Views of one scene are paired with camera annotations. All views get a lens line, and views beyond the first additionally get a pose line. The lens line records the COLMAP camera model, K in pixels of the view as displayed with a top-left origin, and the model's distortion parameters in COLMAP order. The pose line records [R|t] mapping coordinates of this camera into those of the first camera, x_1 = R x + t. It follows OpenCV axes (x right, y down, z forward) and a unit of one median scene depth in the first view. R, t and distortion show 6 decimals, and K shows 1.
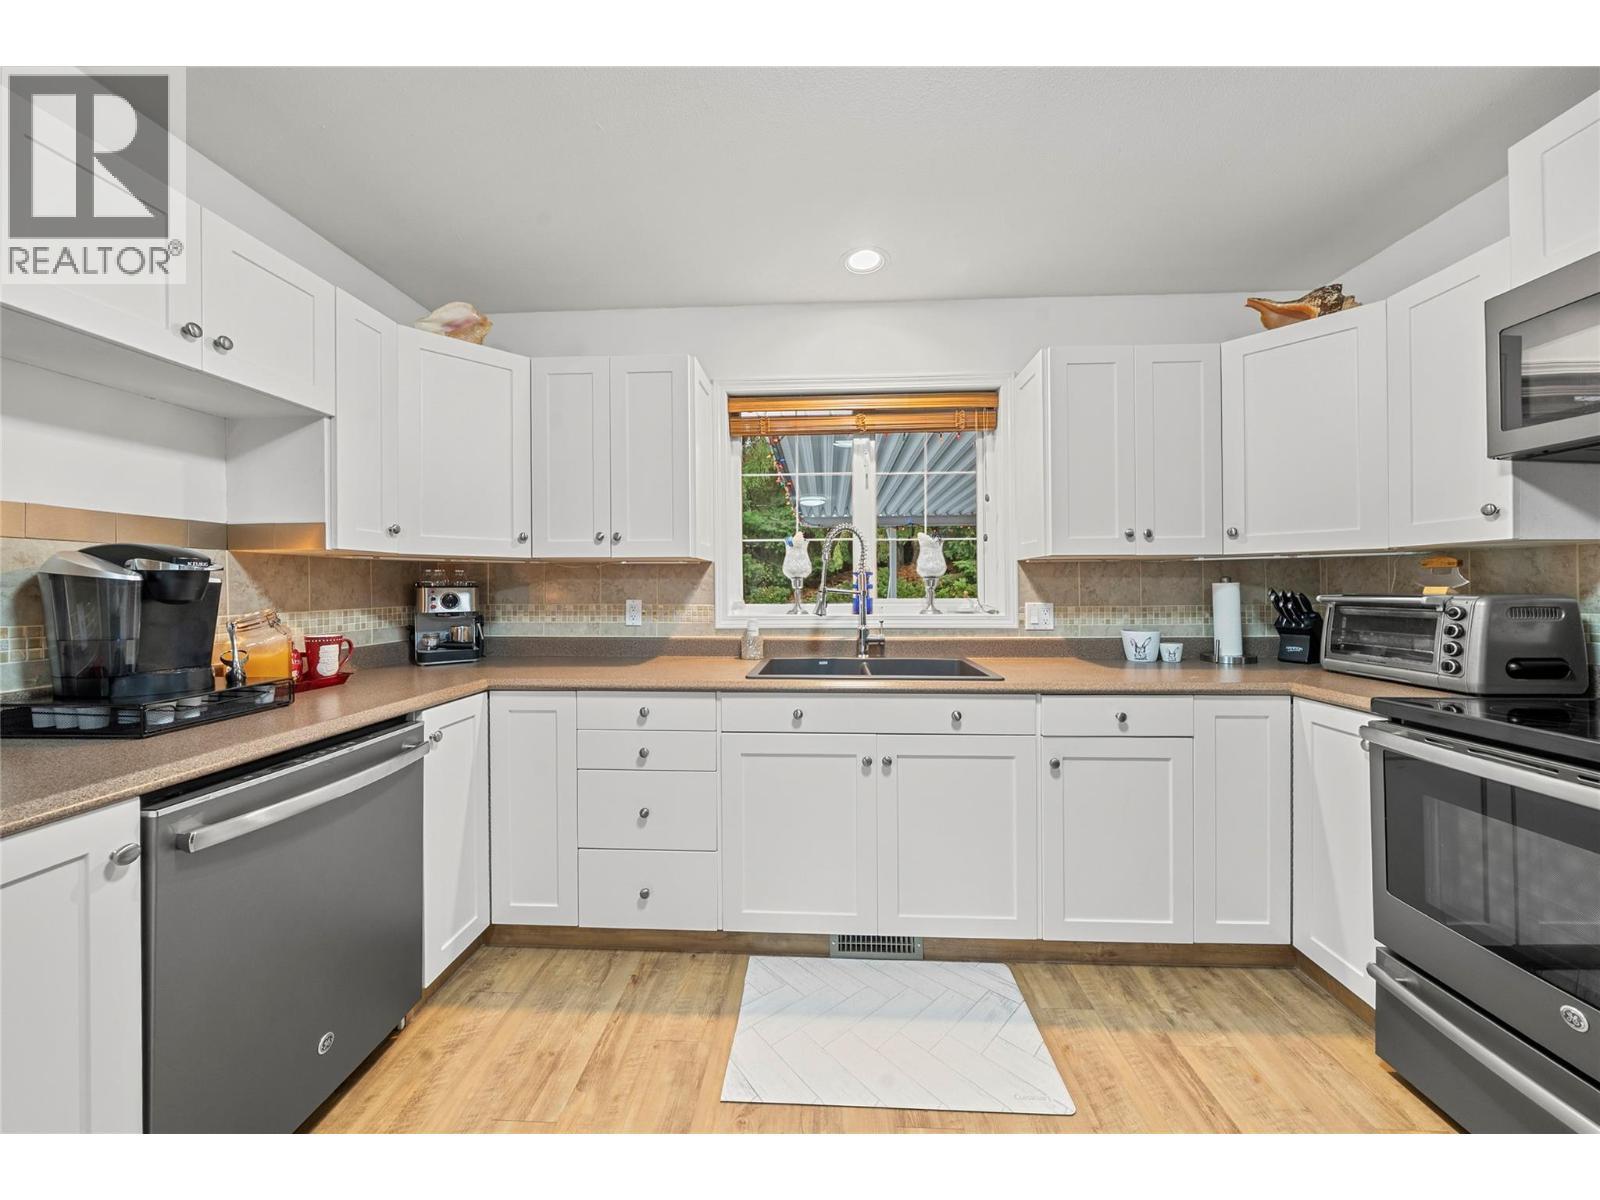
lens RADIAL K [[560.8, 0, 804.6], [0, 560.8, 588.2], [0, 0, 1]] dist [-0.002108, -0.000281]
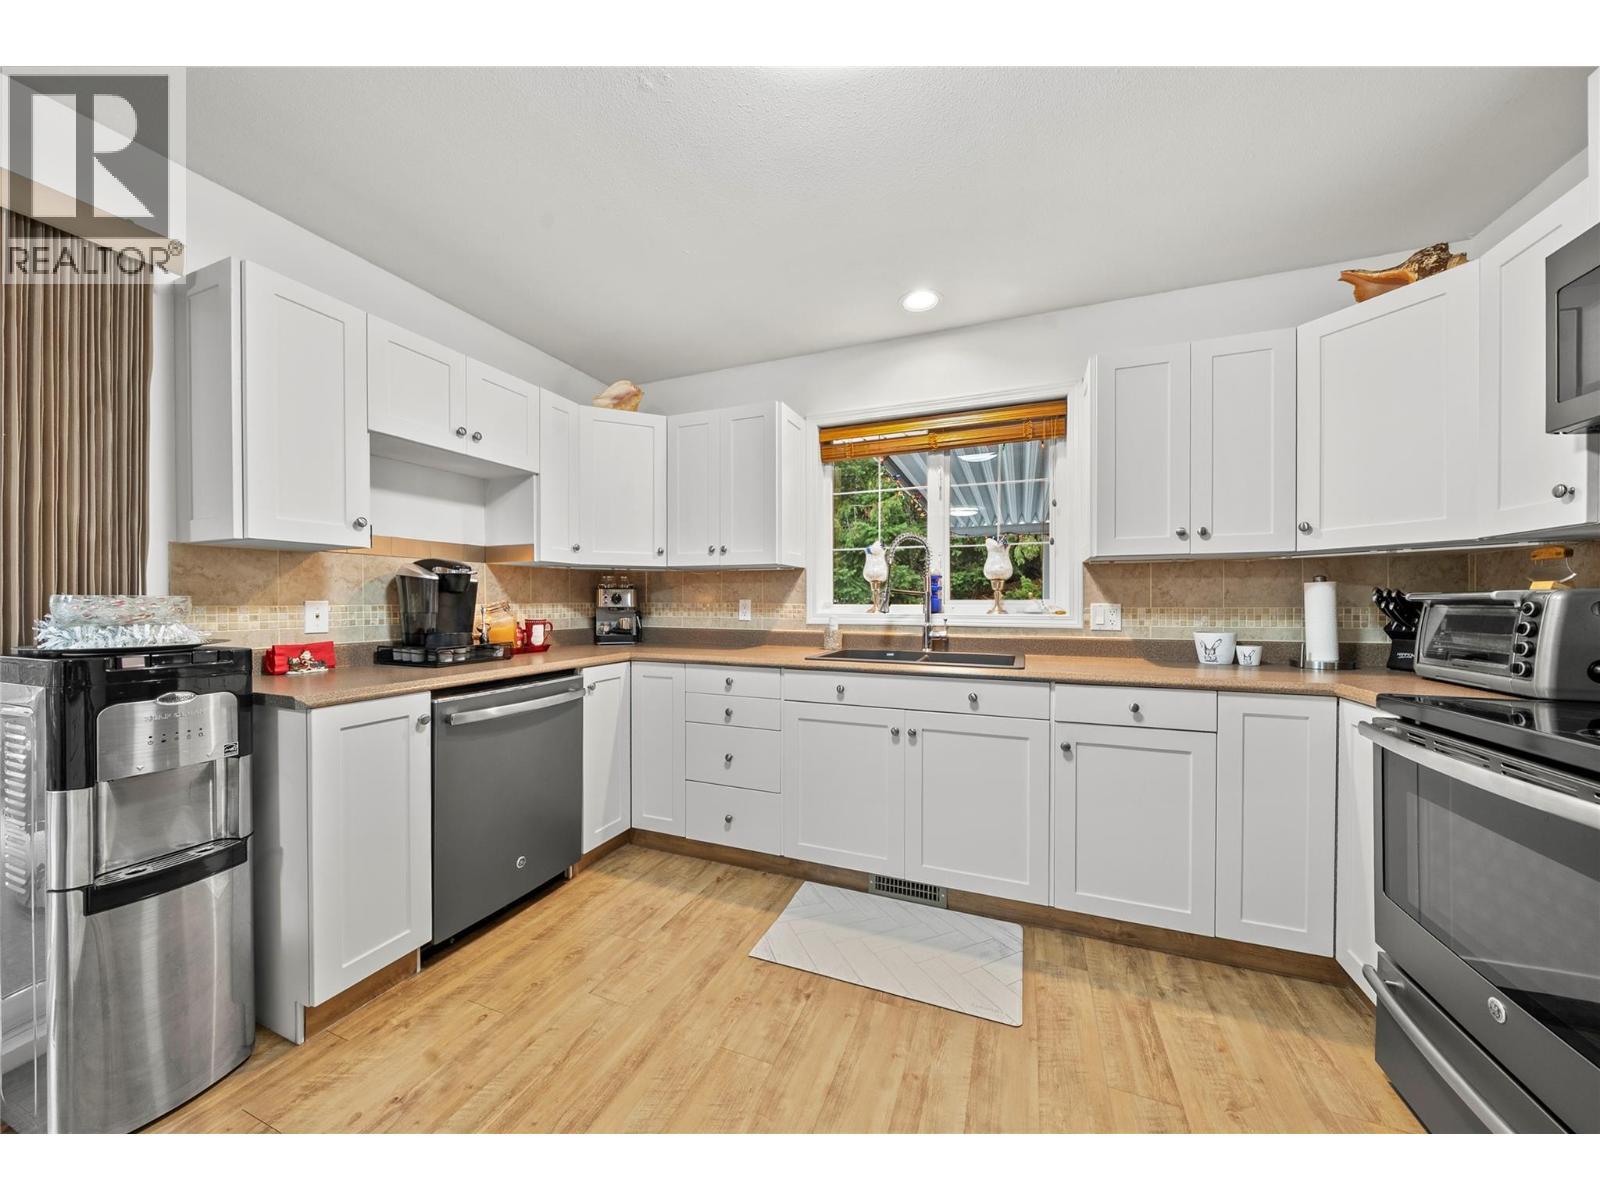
lens RADIAL K [[558.7, 0, 799.3], [0, 558.7, 604.6], [0, 0, 1]] dist [0.001186, -0.000098]
pose [[0.944306, 0.007283, -0.328989, 0.294622], [-0.005567, 0.999966, 0.006159, 0.031753], [0.329022, -0.003985, 0.944314, -0.180888]]
